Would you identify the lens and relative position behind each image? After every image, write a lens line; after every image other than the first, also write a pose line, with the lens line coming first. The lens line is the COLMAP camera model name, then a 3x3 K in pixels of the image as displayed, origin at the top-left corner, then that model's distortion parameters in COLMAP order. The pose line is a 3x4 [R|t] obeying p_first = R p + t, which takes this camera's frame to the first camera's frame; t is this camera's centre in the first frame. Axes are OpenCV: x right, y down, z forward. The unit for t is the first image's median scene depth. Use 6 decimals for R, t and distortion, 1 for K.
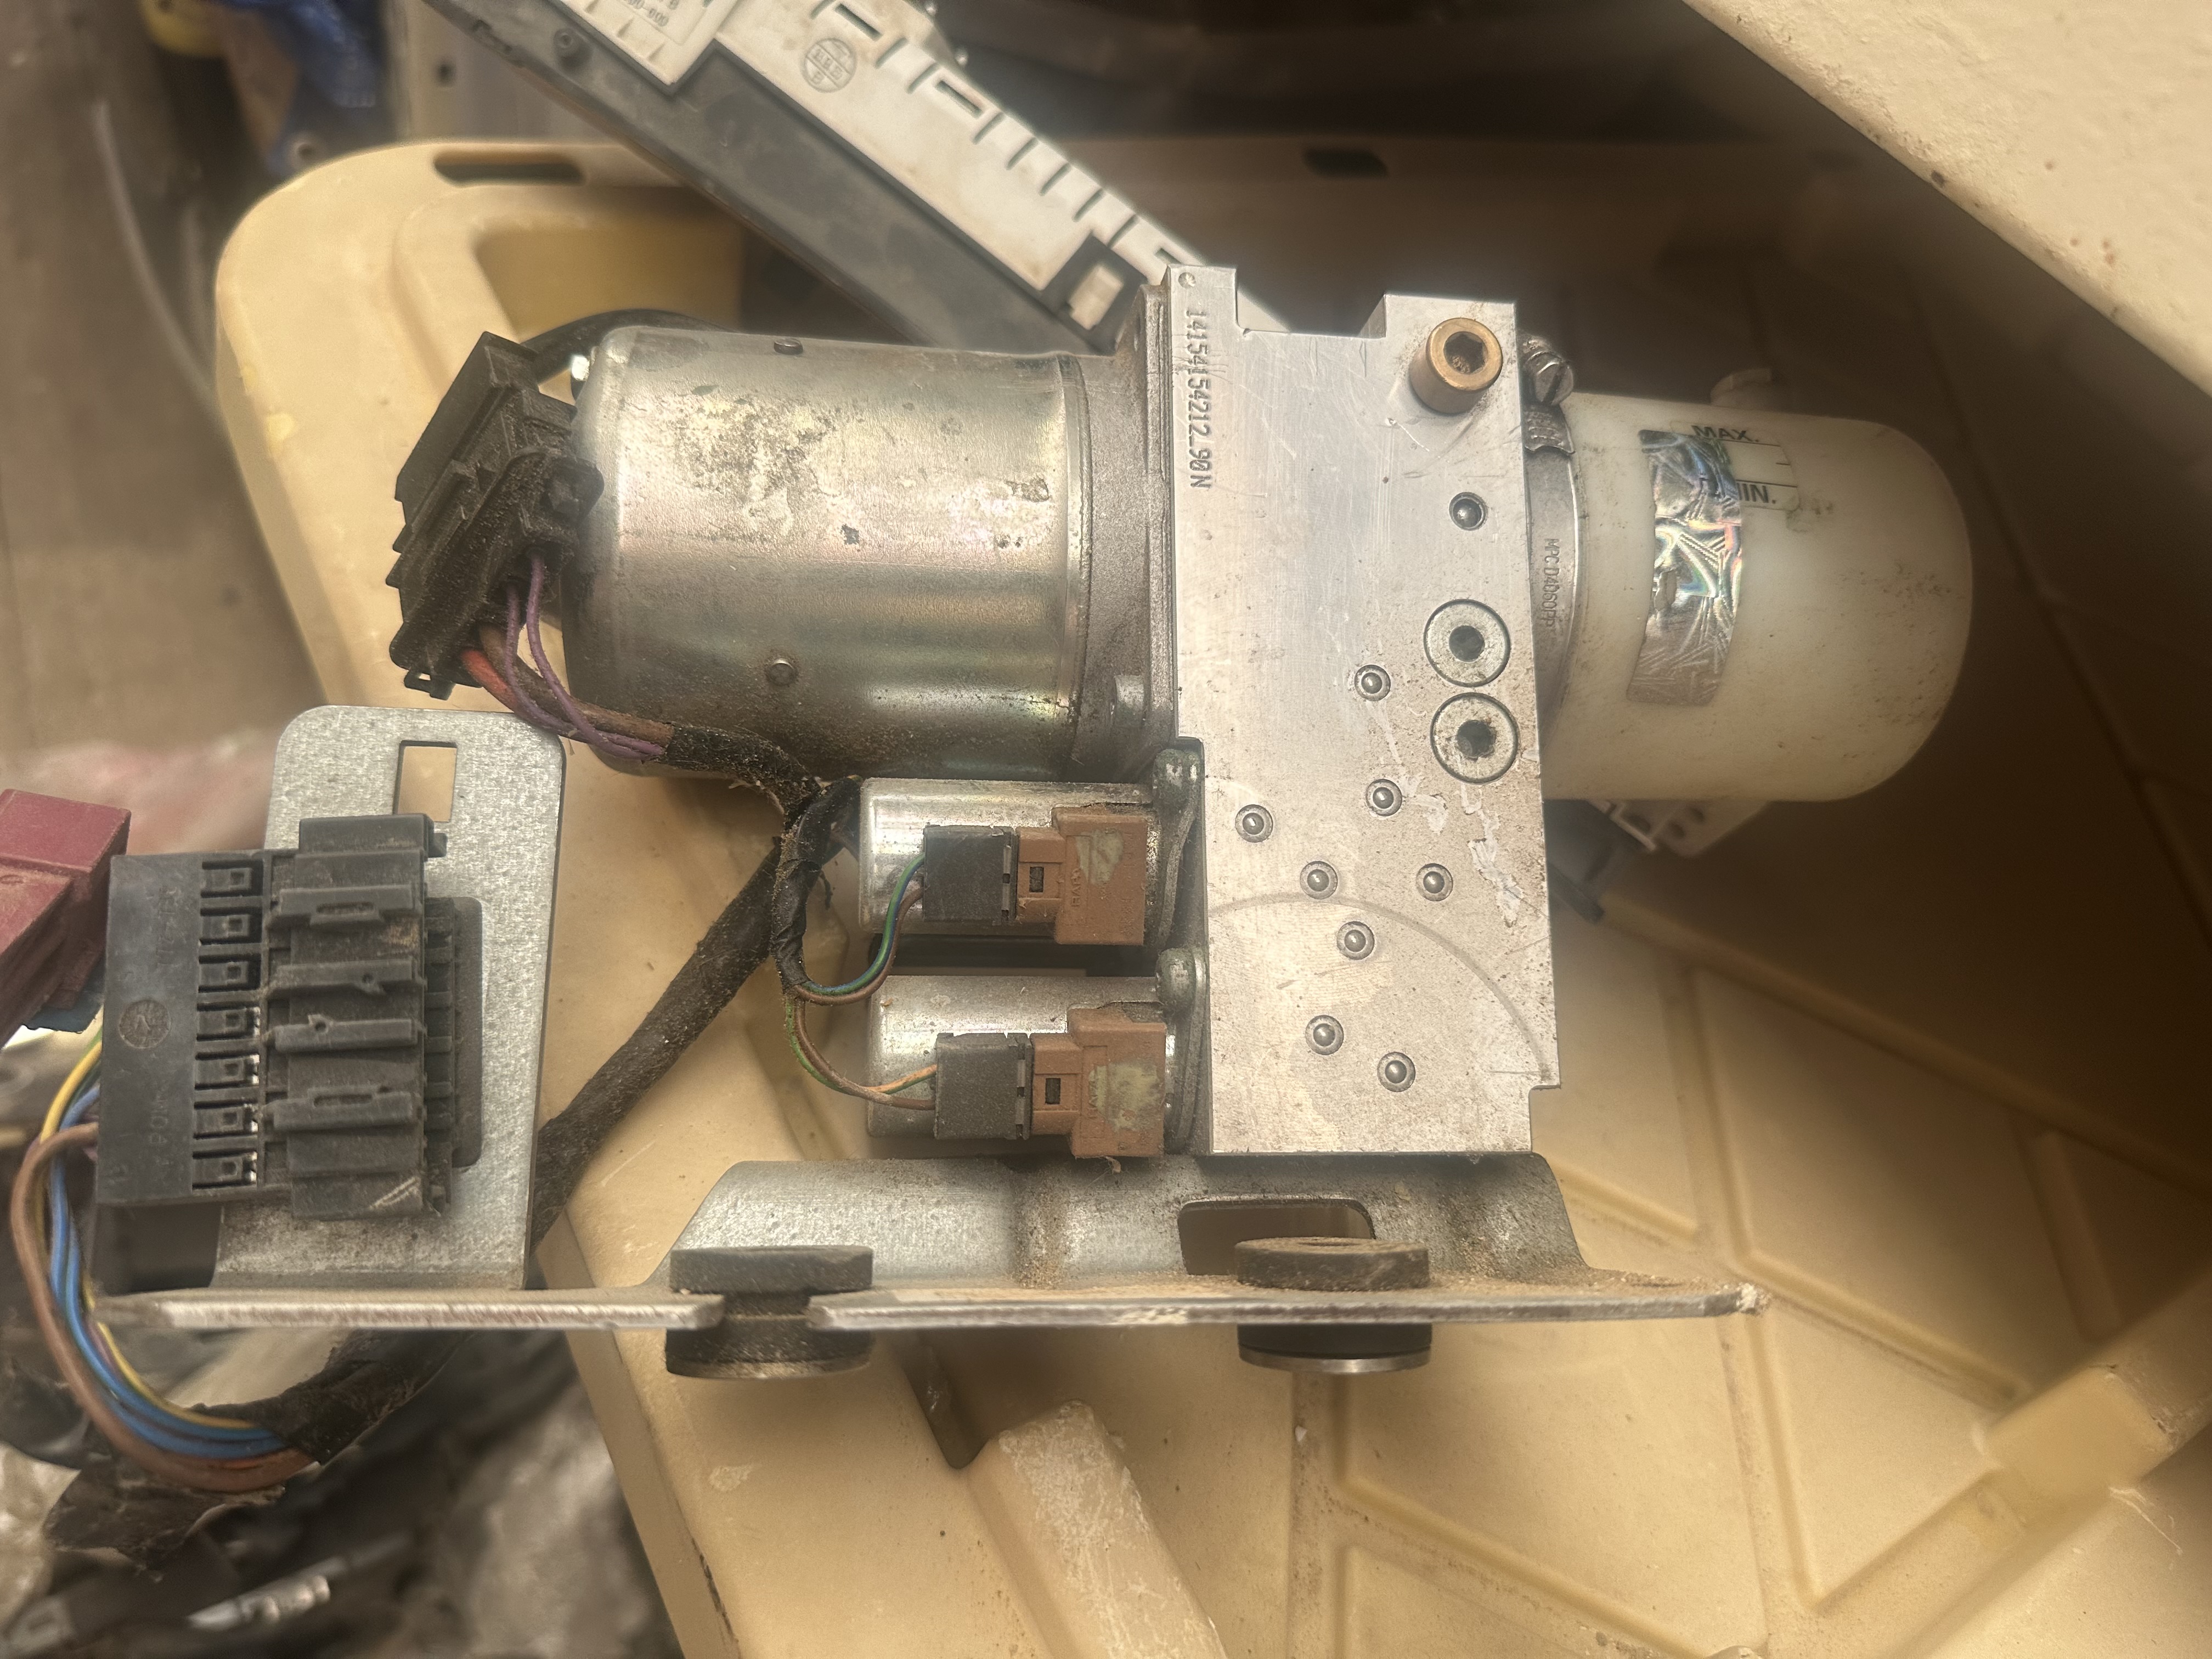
lens RADIAL K [[1539.8, 0, 1106.0], [0, 1539.8, 829.5], [0, 0, 1]] dist [0.101427, -0.194562]
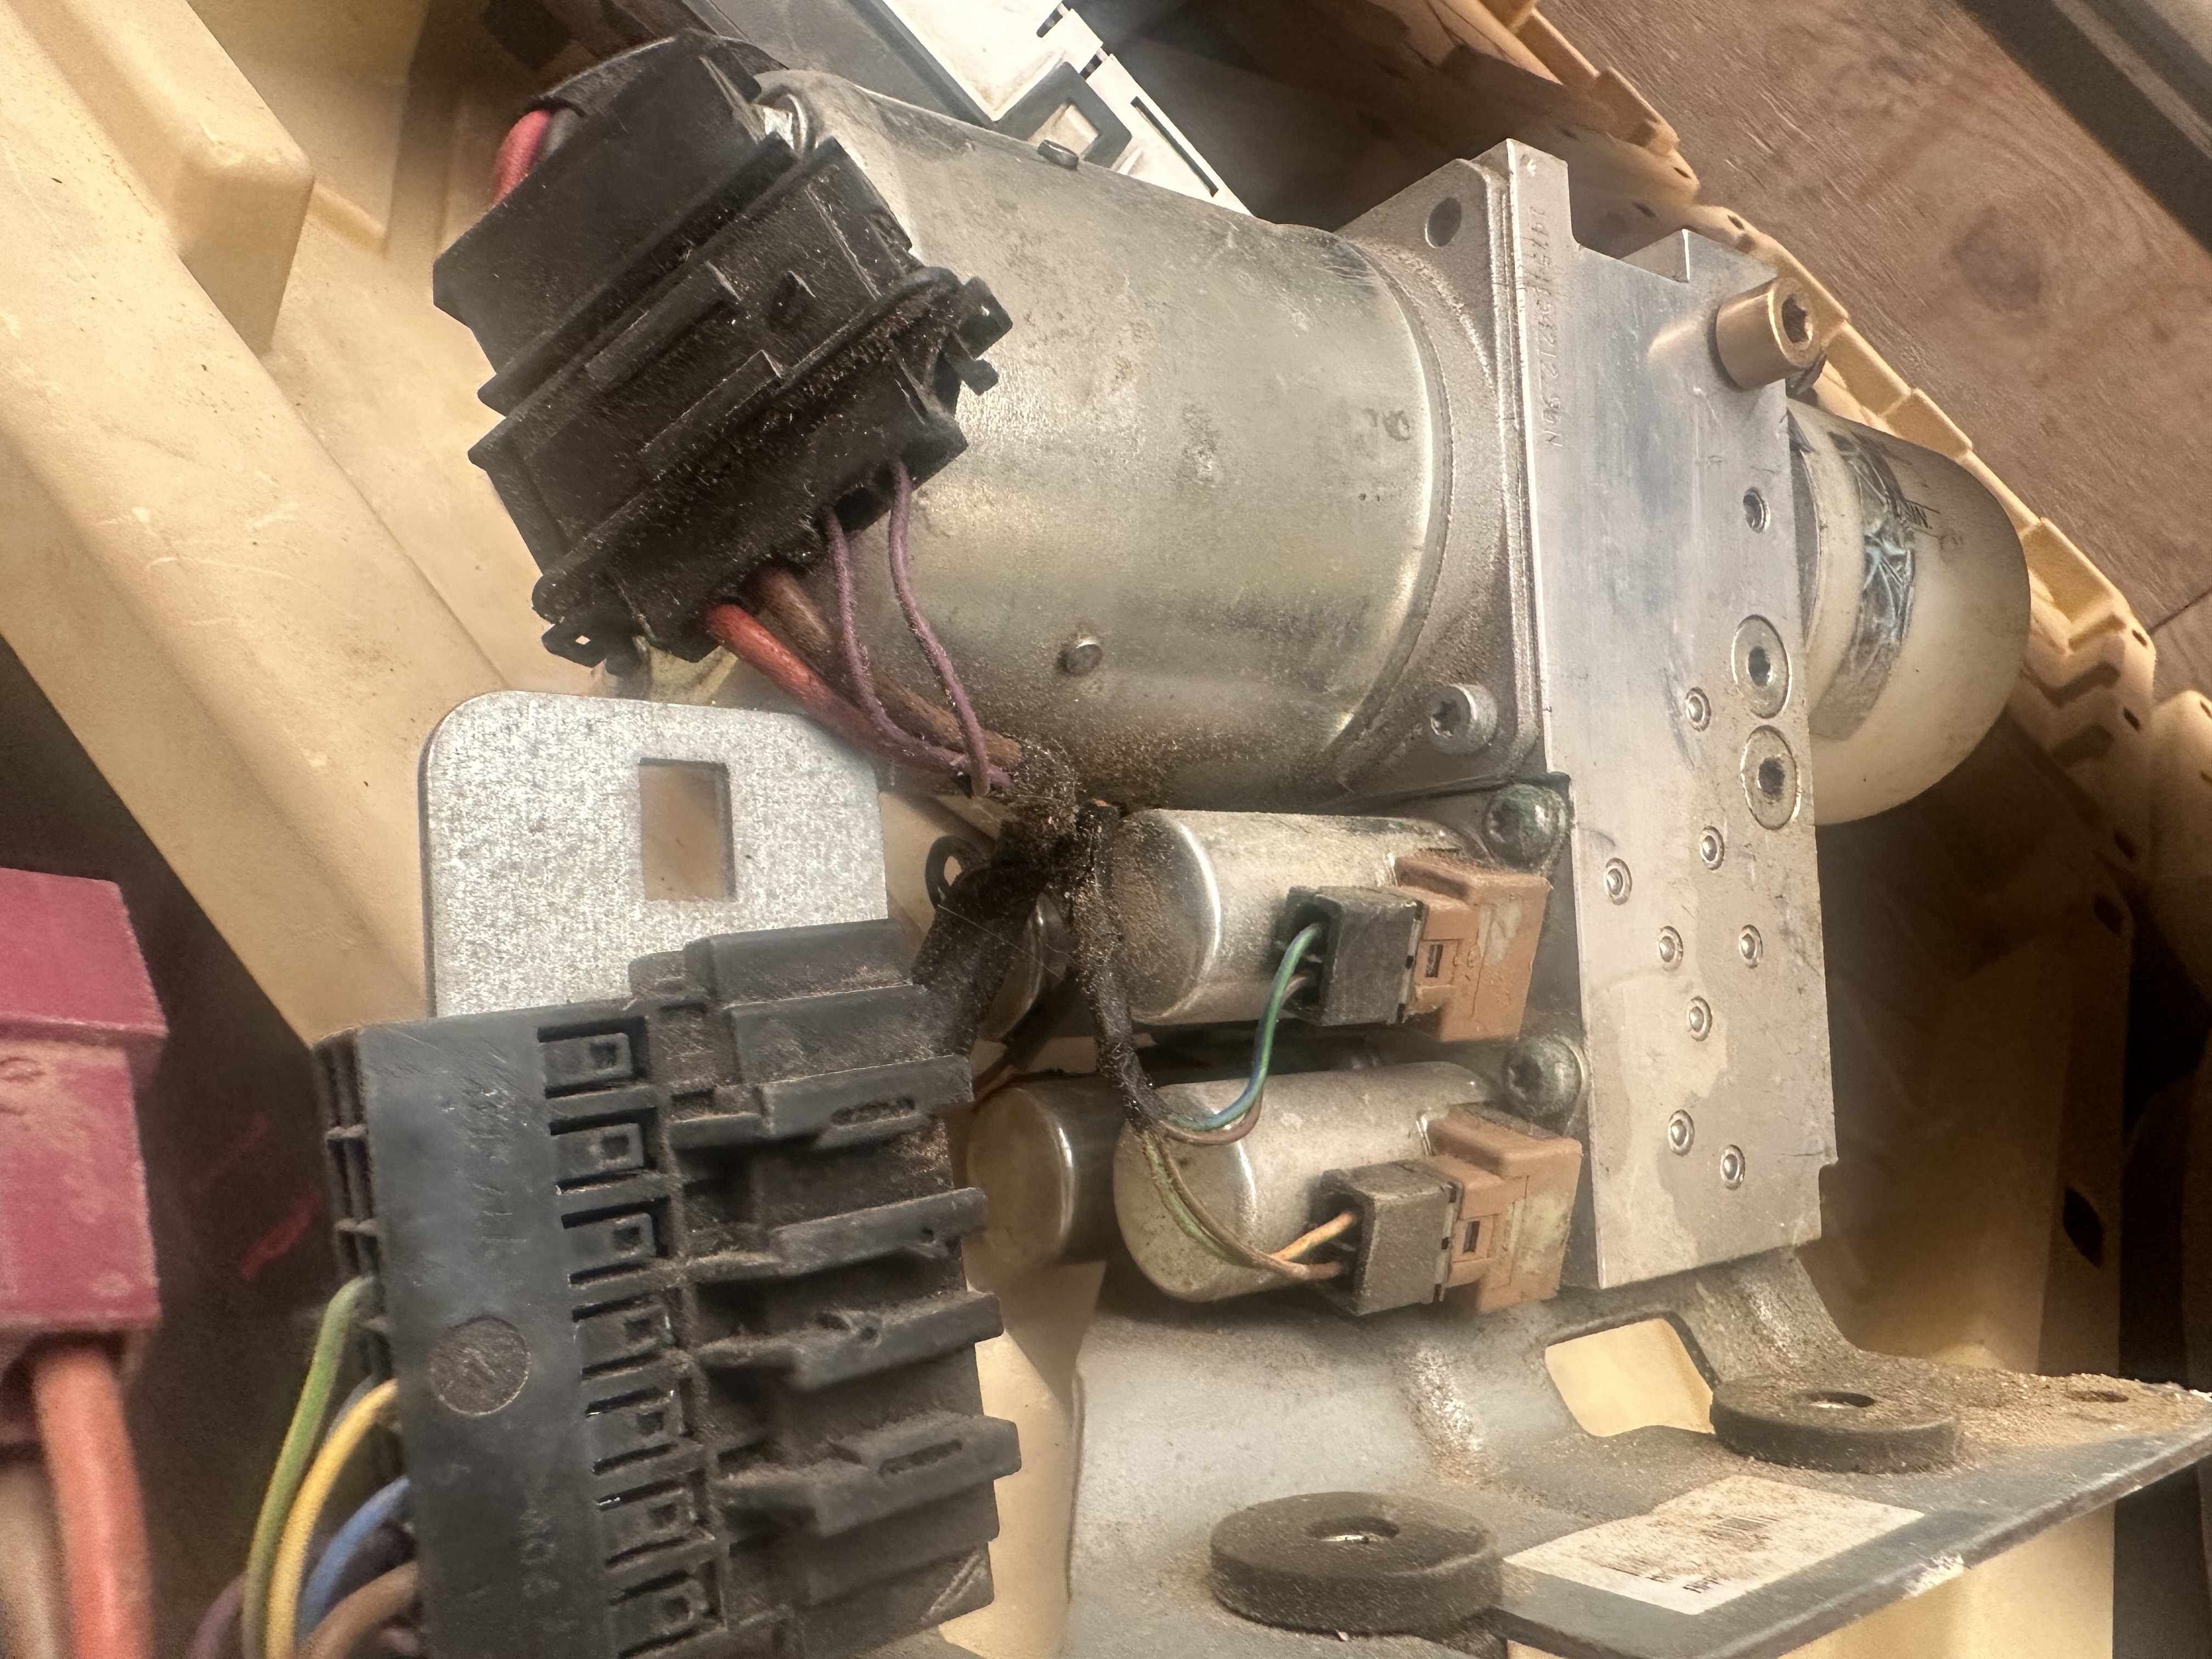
lens RADIAL K [[1562.8, 0, 1105.6], [0, 1562.8, 934.5], [0, 0, 1]] dist [0.058624, -0.151963]
pose [[0.901459, -0.013575, 0.432651, -0.542842], [-0.040879, 0.992371, 0.116311, -0.066012], [-0.430929, -0.122536, 0.894028, 0.396782]]
